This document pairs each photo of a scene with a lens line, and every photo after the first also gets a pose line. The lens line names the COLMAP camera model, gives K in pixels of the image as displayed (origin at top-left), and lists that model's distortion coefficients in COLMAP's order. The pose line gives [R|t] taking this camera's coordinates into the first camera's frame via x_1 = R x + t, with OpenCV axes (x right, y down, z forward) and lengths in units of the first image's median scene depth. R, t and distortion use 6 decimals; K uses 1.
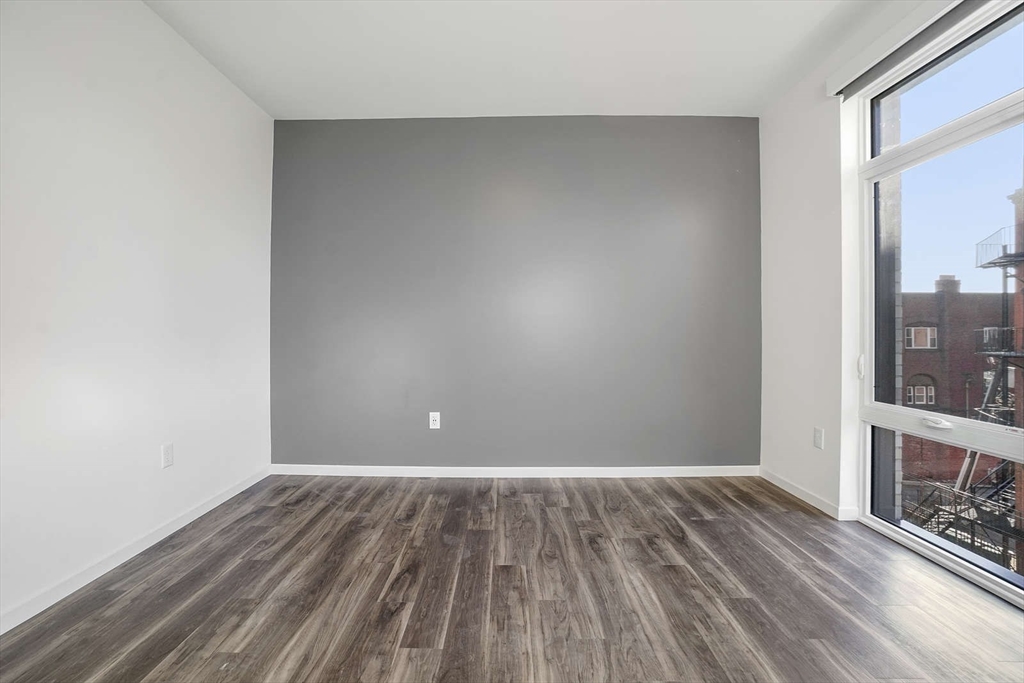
lens RADIAL K [[454.1, 0, 506.1], [0, 454.1, 337.6], [0, 0, 1]] dist [0.026103, 0.000784]
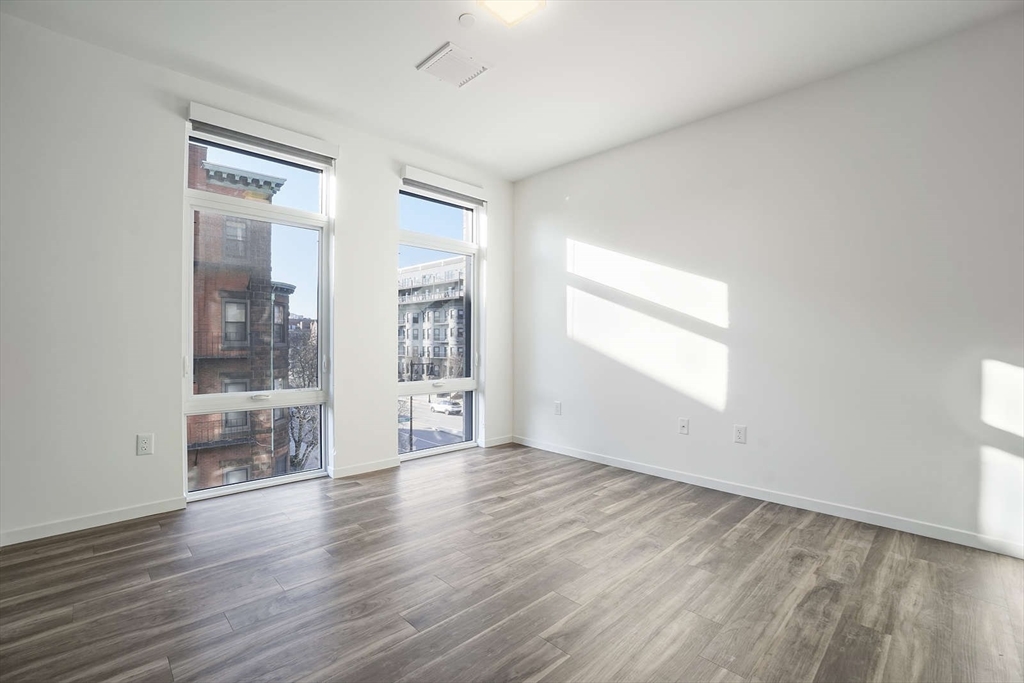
lens RADIAL K [[454.1, 0, 506.4], [0, 454.1, 343.6], [0, 0, 1]] dist [0.026103, 0.000784]
pose [[-0.697492, -0.000451, 0.716593, -0.761321], [-0.000613, 1.000000, 0.000032, 0.009753], [-0.716593, -0.000417, -0.697492, 1.591971]]
